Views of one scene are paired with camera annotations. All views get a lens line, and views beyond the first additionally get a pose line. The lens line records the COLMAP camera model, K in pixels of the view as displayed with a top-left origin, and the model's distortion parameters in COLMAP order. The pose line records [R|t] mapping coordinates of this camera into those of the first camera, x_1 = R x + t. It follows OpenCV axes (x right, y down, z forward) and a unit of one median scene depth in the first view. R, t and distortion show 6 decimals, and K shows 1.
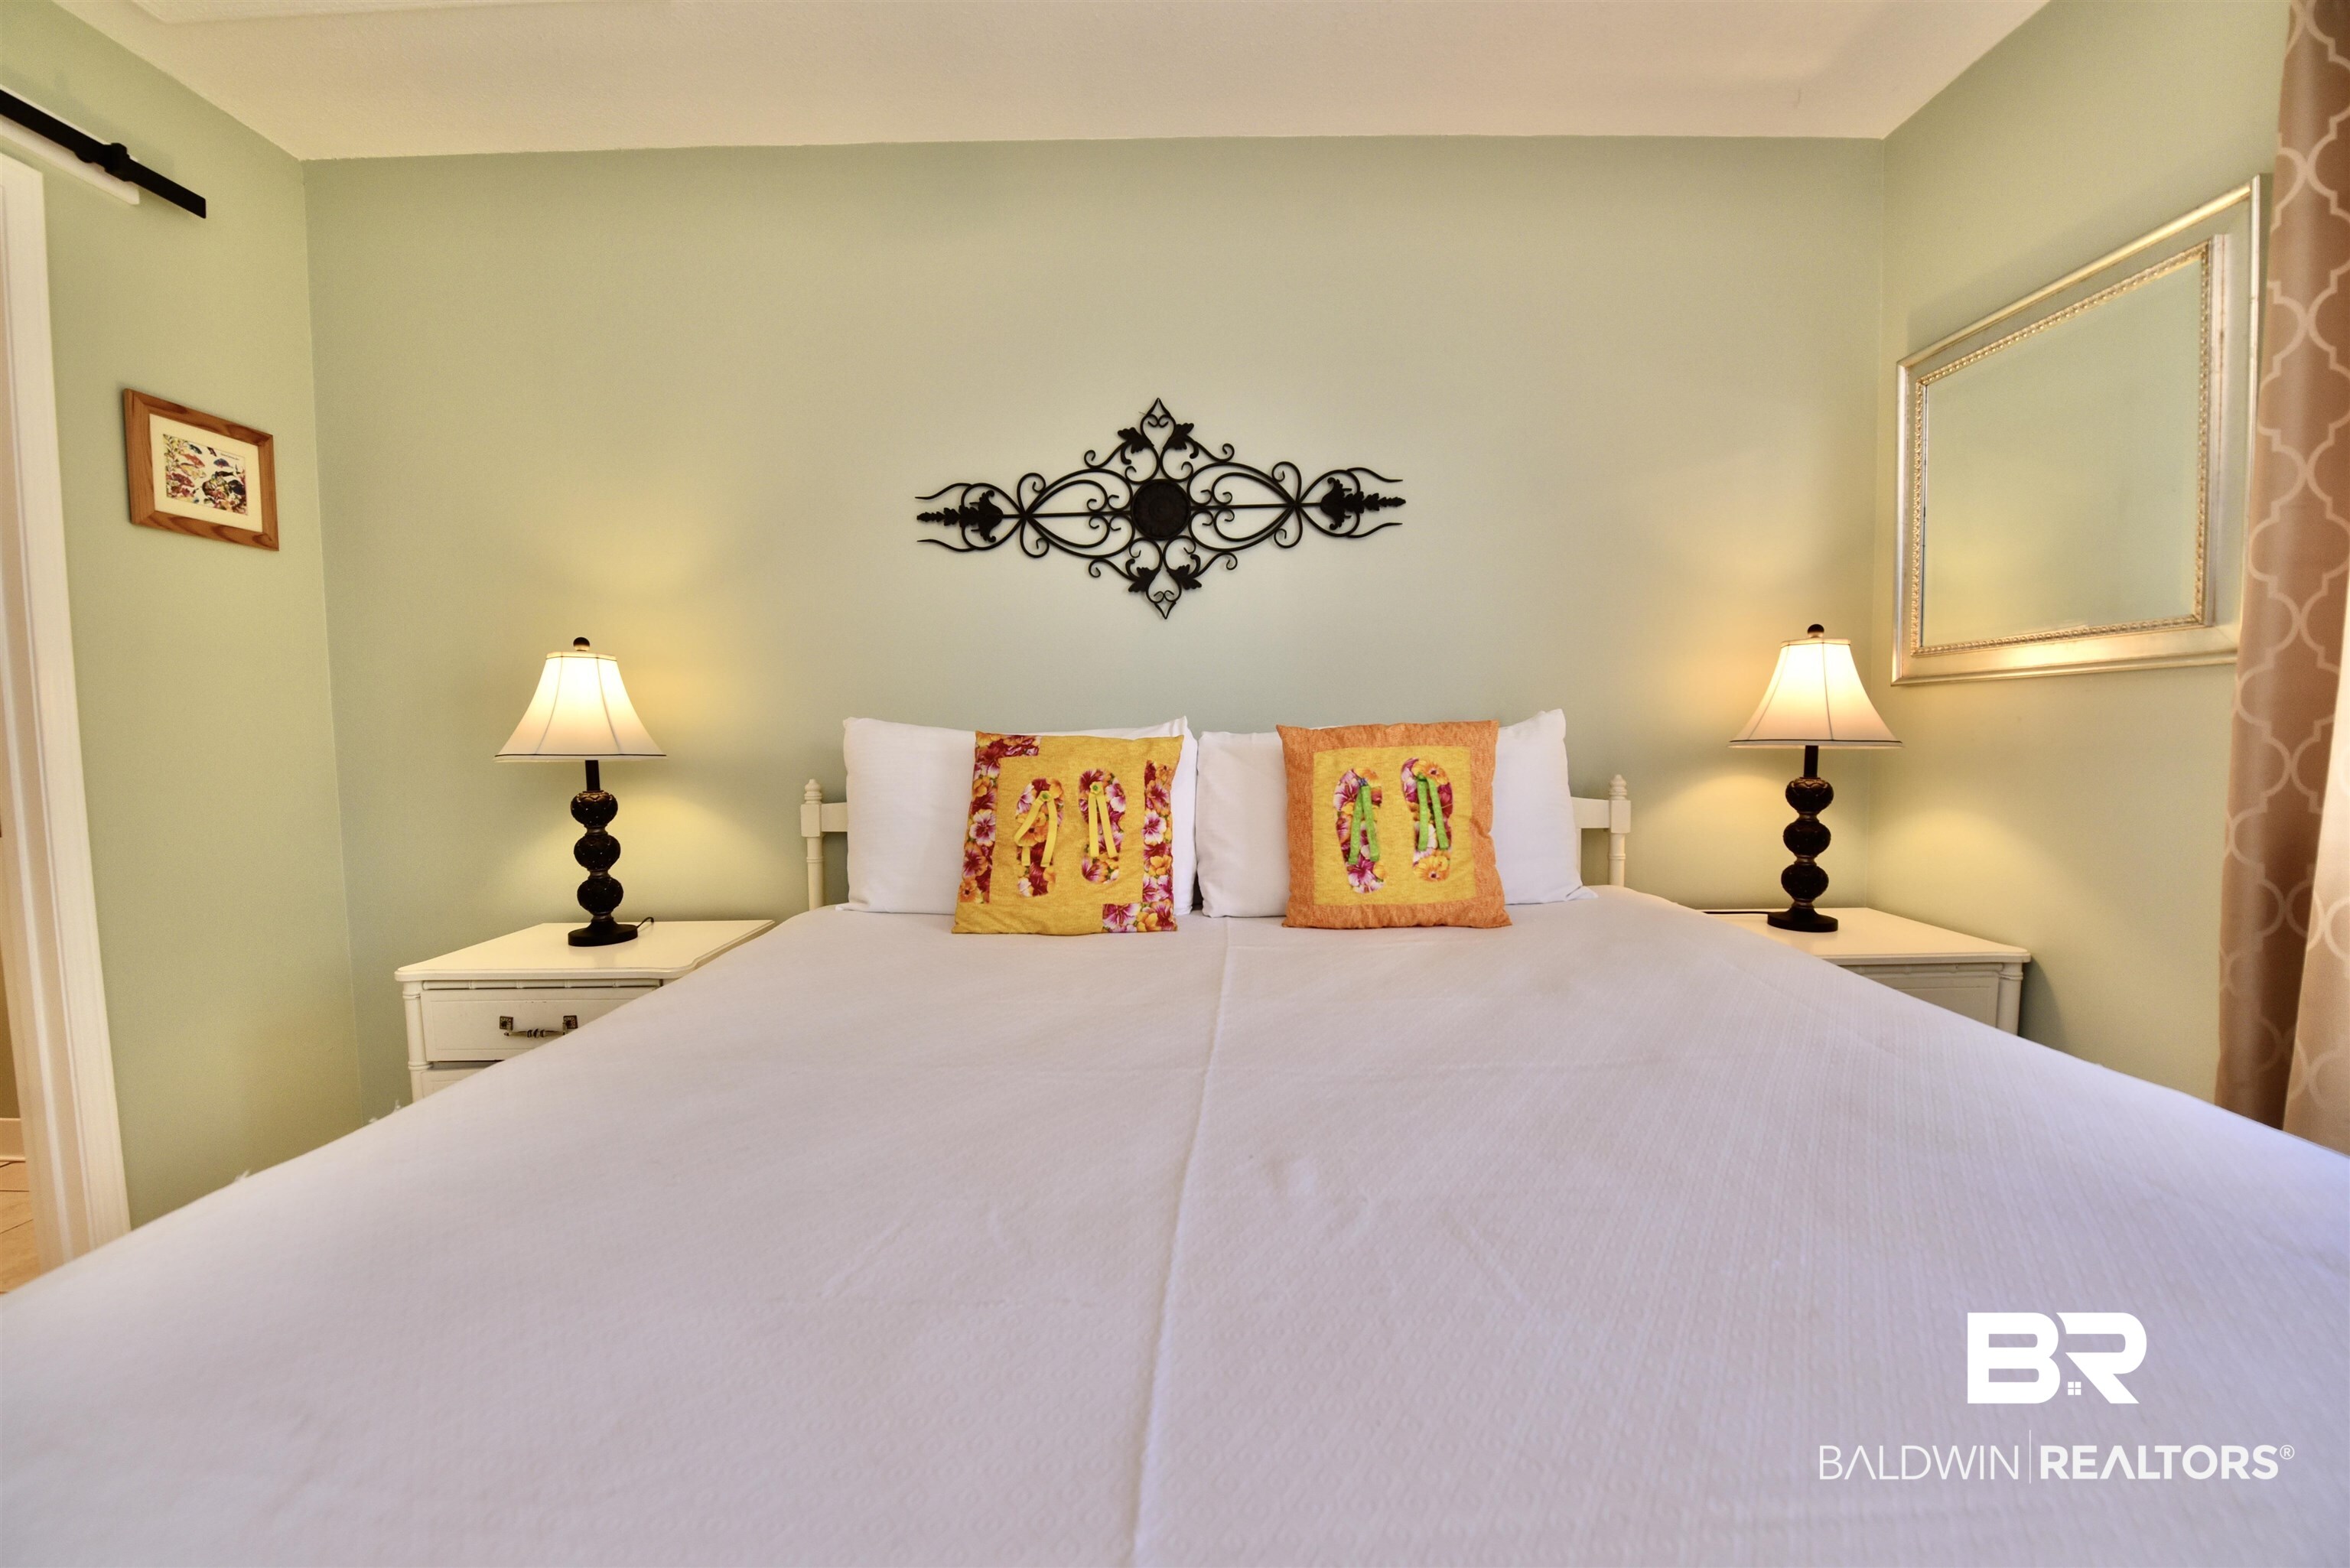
lens RADIAL K [[939.2, 0, 1167.1], [0, 939.2, 788.6], [0, 0, 1]] dist [-0.016290, -0.001894]
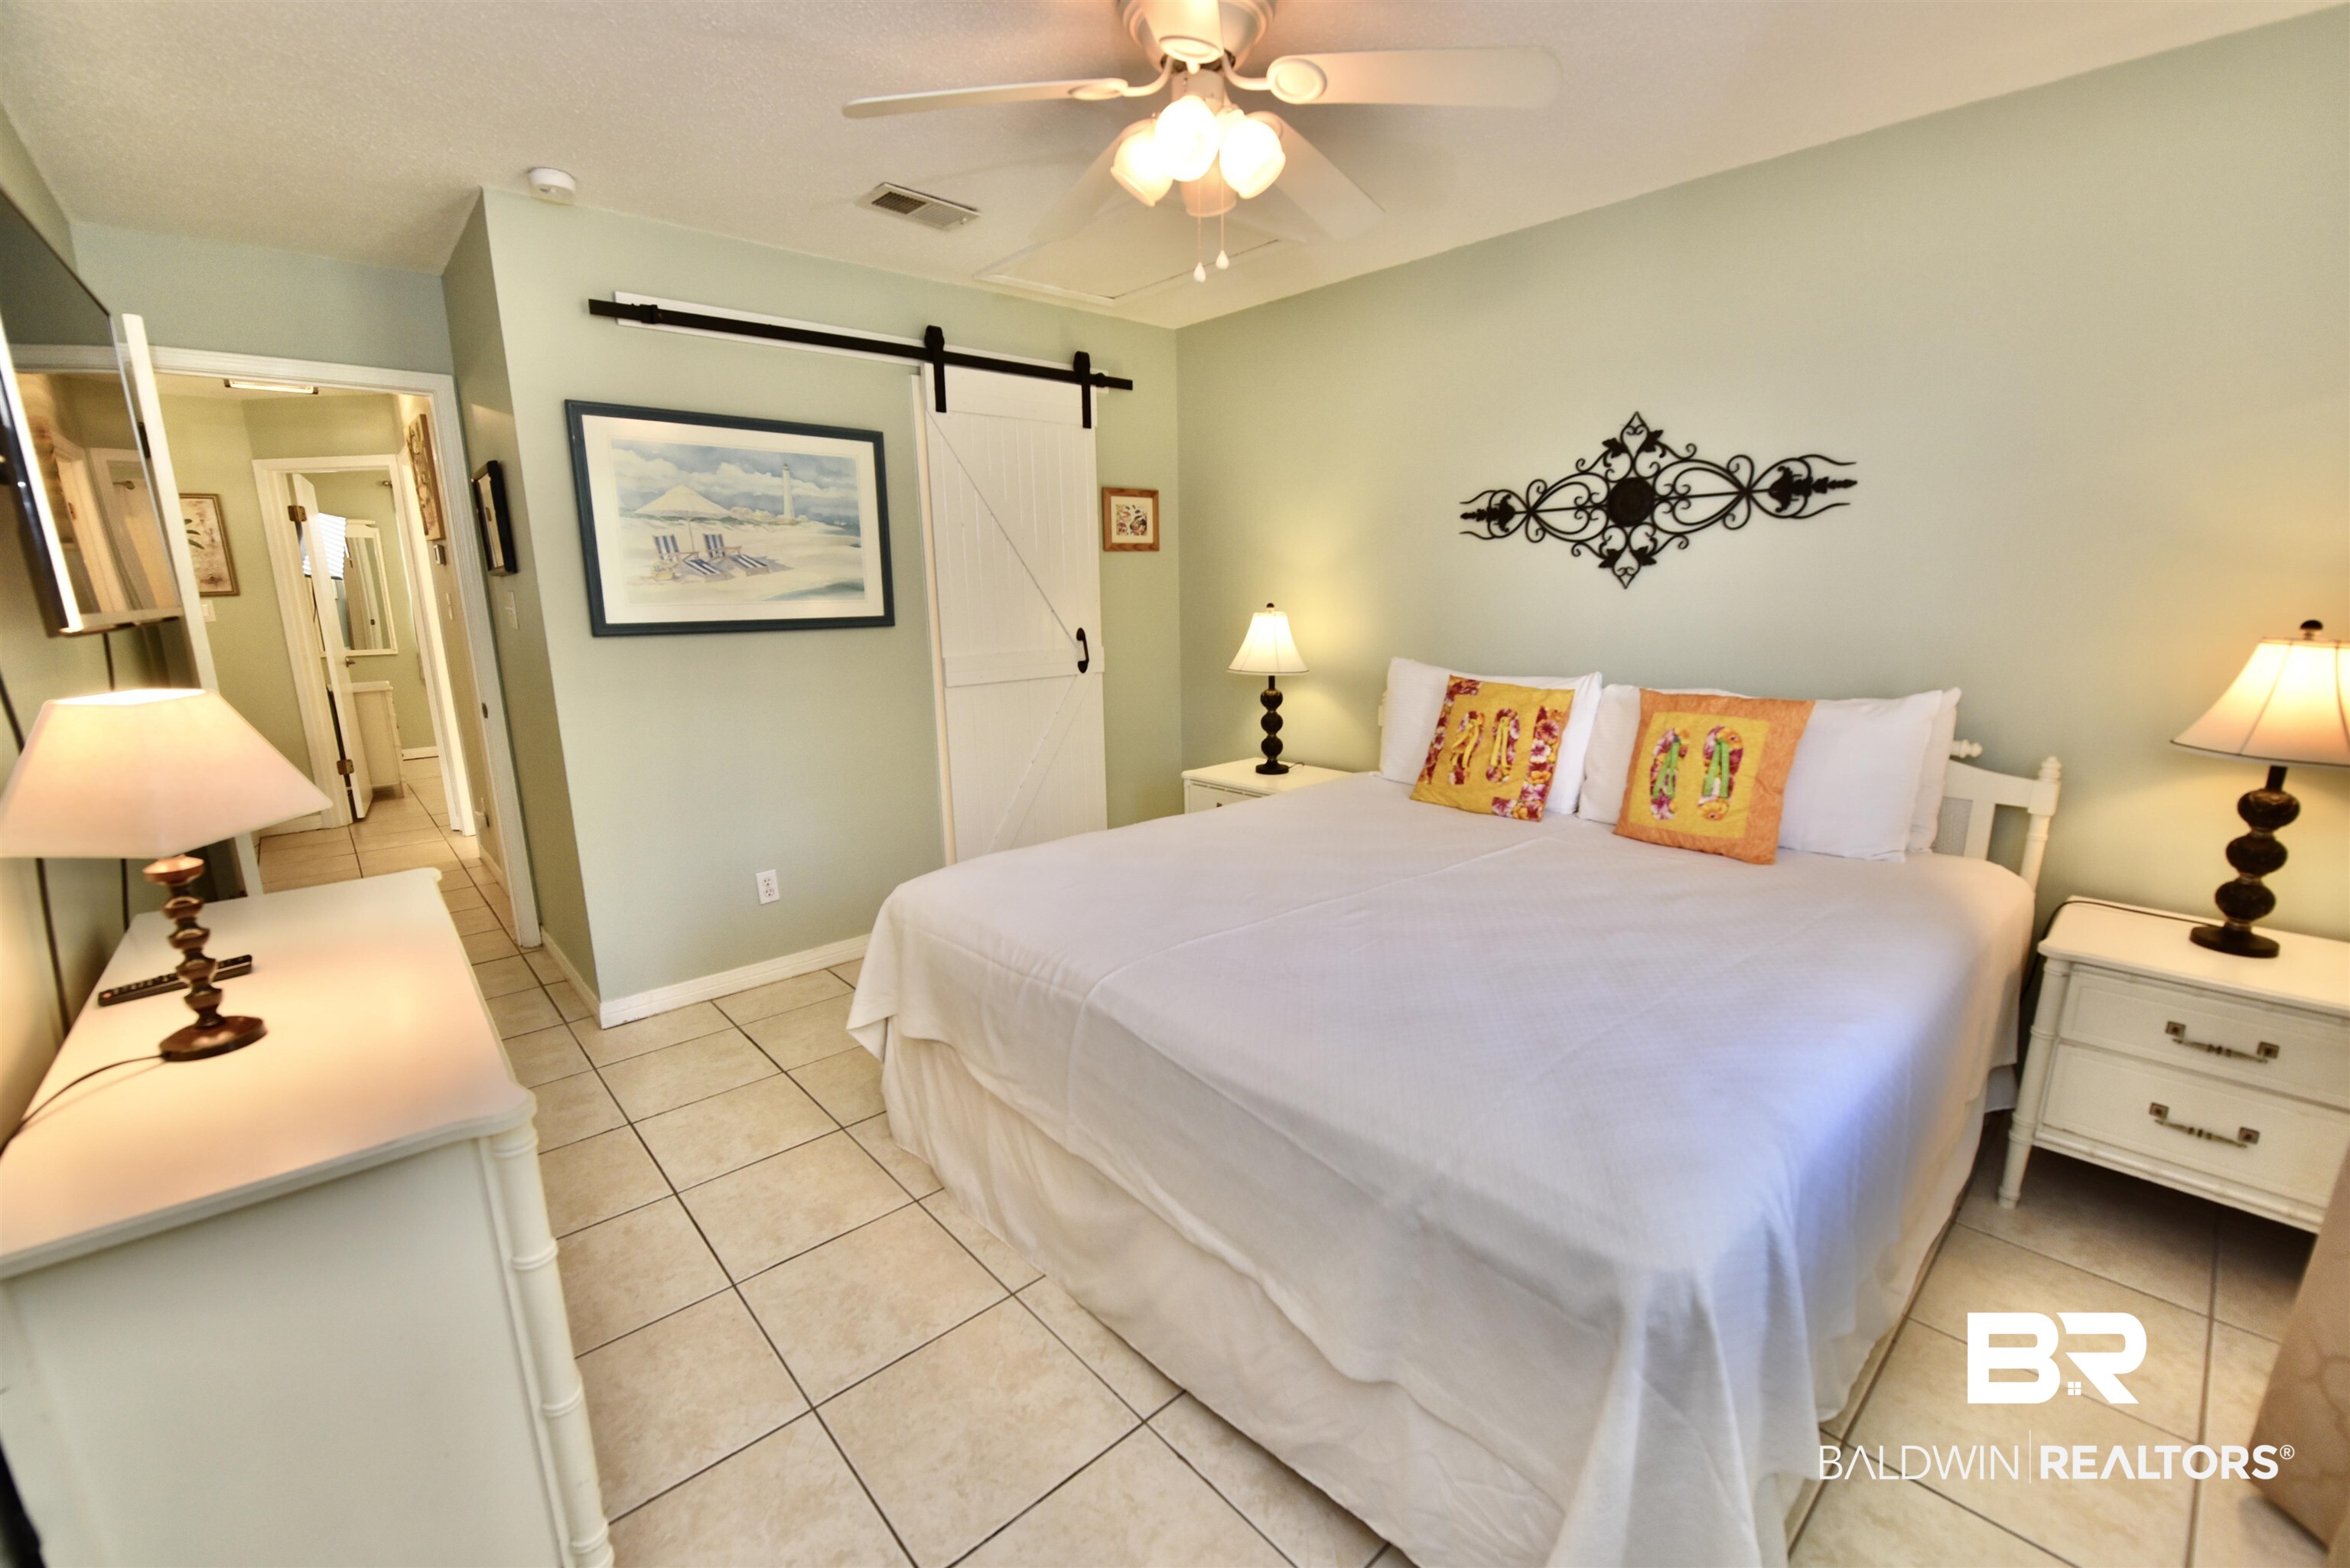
lens RADIAL K [[939.2, 0, 1171.8], [0, 939.2, 784.8], [0, 0, 1]] dist [-0.016290, -0.001894]
pose [[0.673896, 0.155661, -0.722242, 0.588439], [-0.039000, 0.983686, 0.175618, -0.126173], [0.737796, -0.090181, 0.668973, -0.367755]]
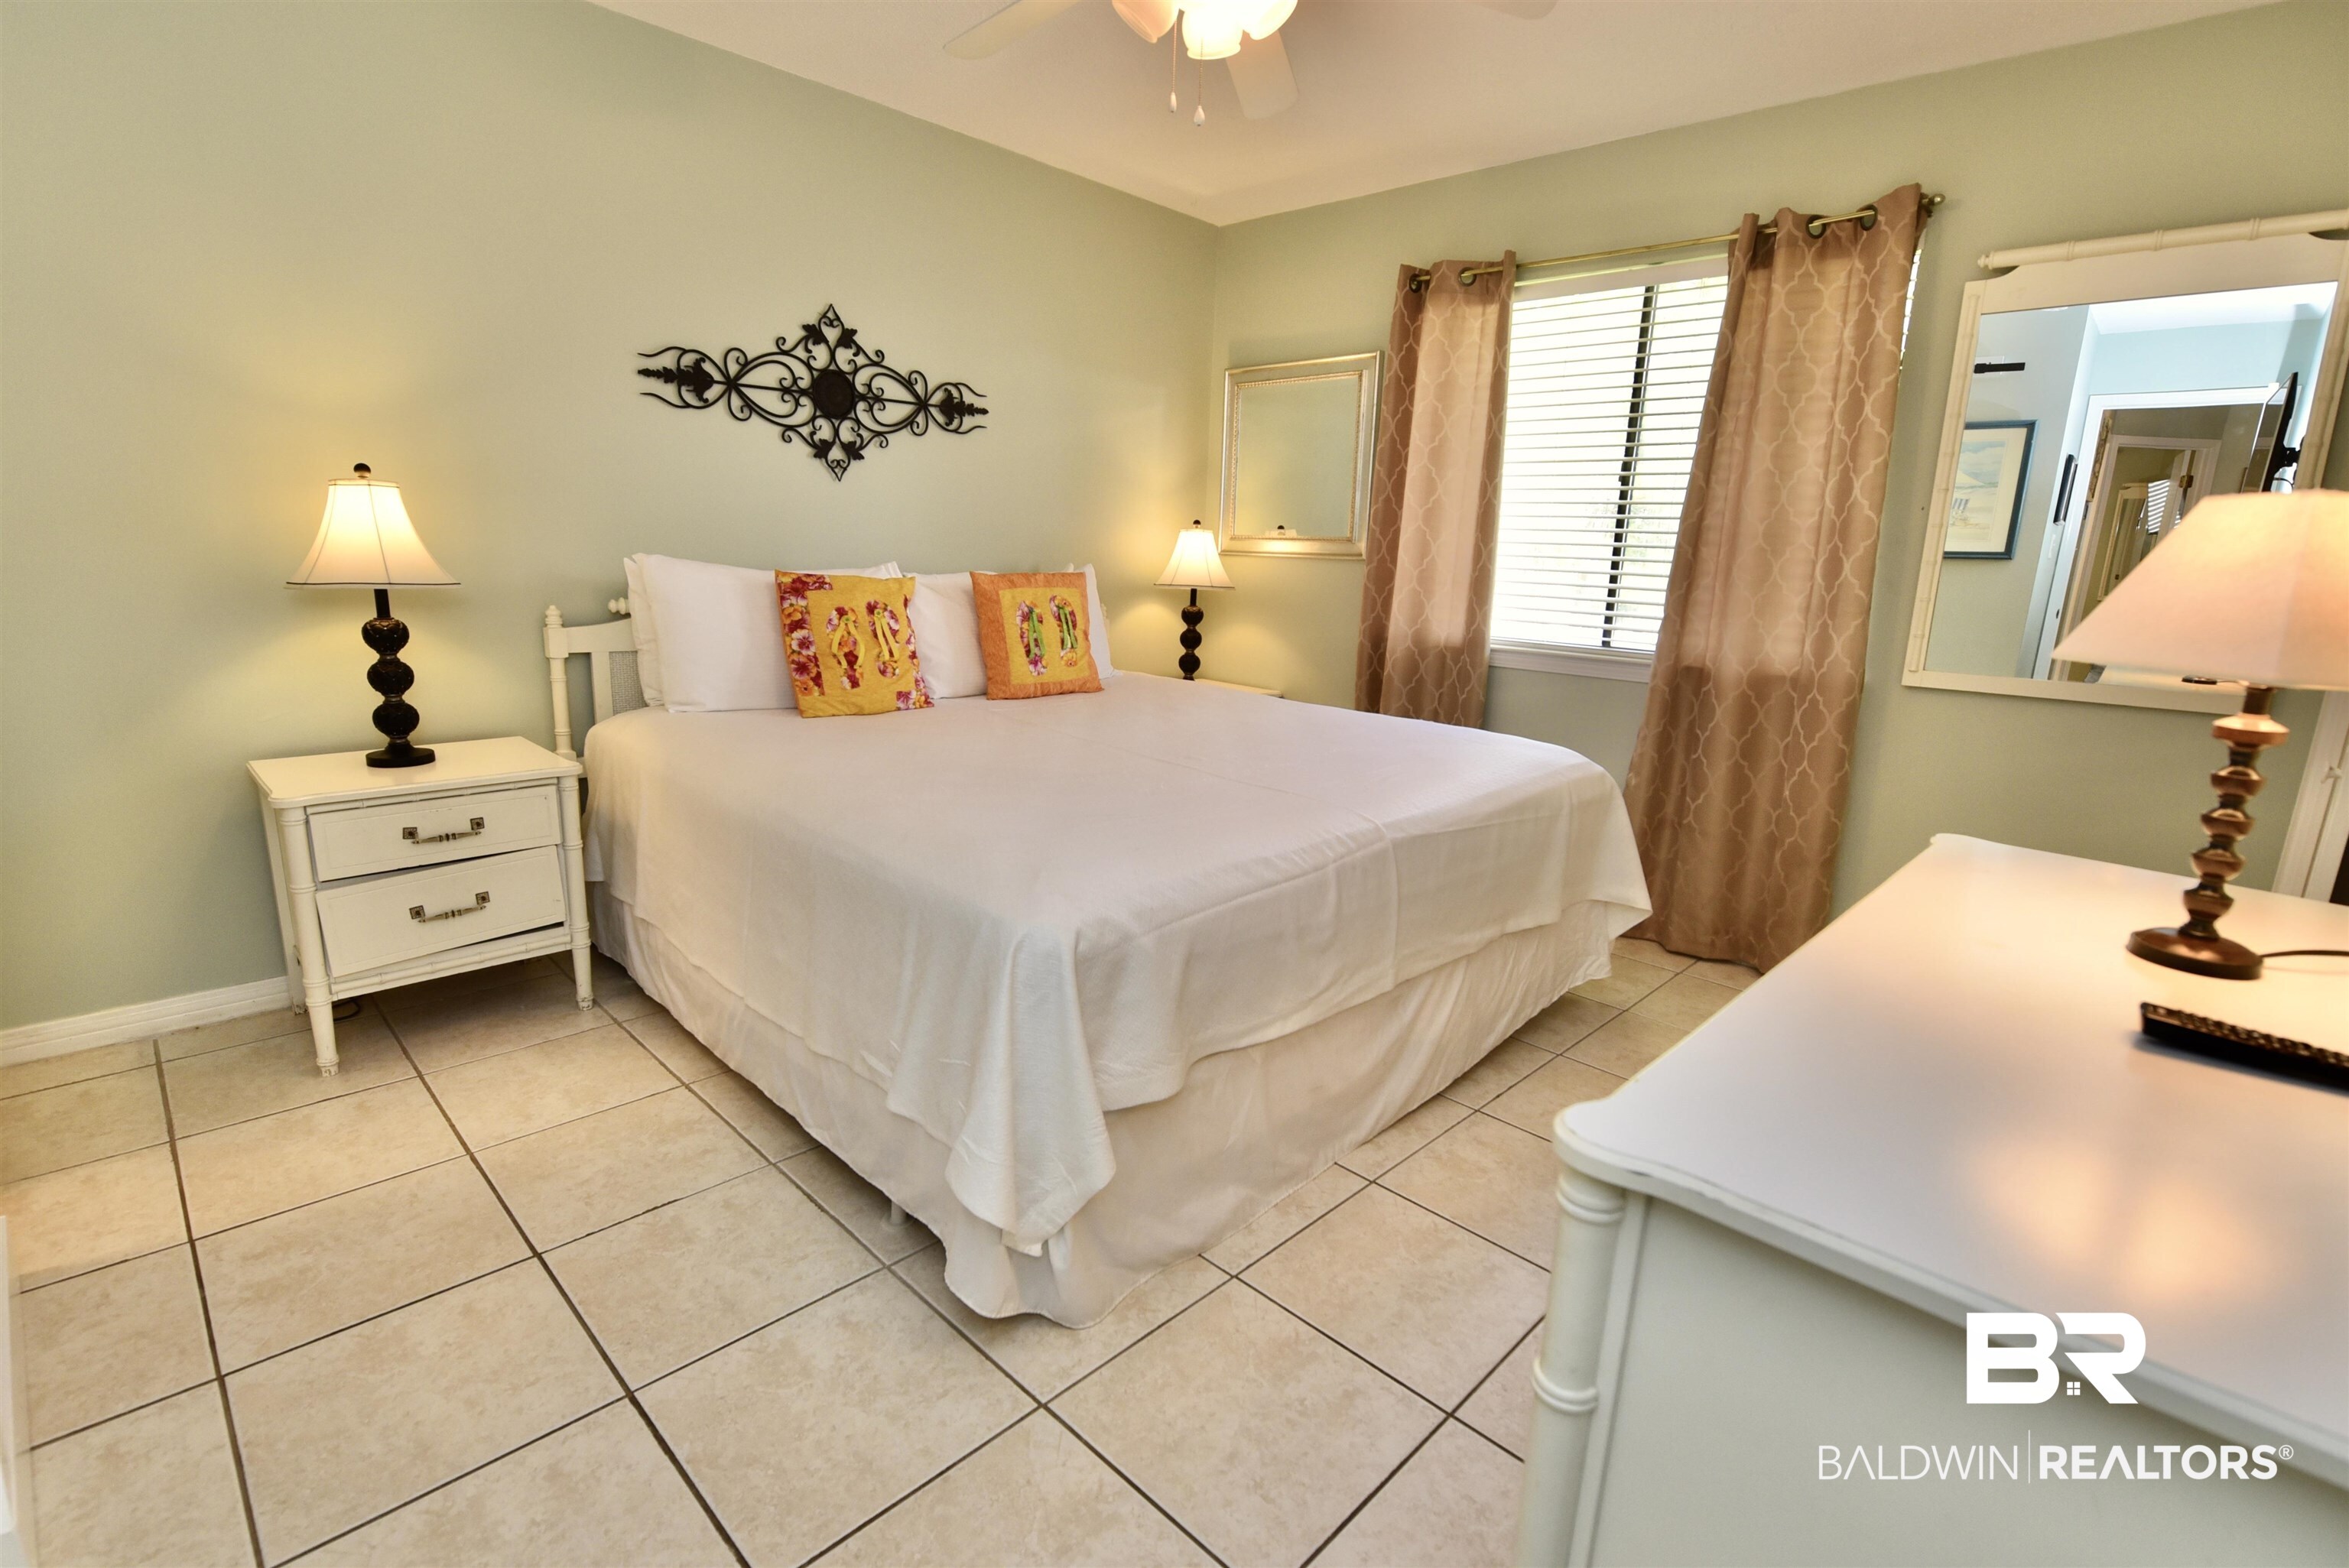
lens RADIAL K [[1085.3, 0, 1142.5], [0, 1085.3, 786.7], [0, 0, 1]] dist [-0.023470, -0.000597]
pose [[0.705928, -0.114184, 0.699019, -0.865426], [-0.004704, 0.986142, 0.165835, -0.013896], [-0.708268, -0.120356, 0.695609, -0.428203]]
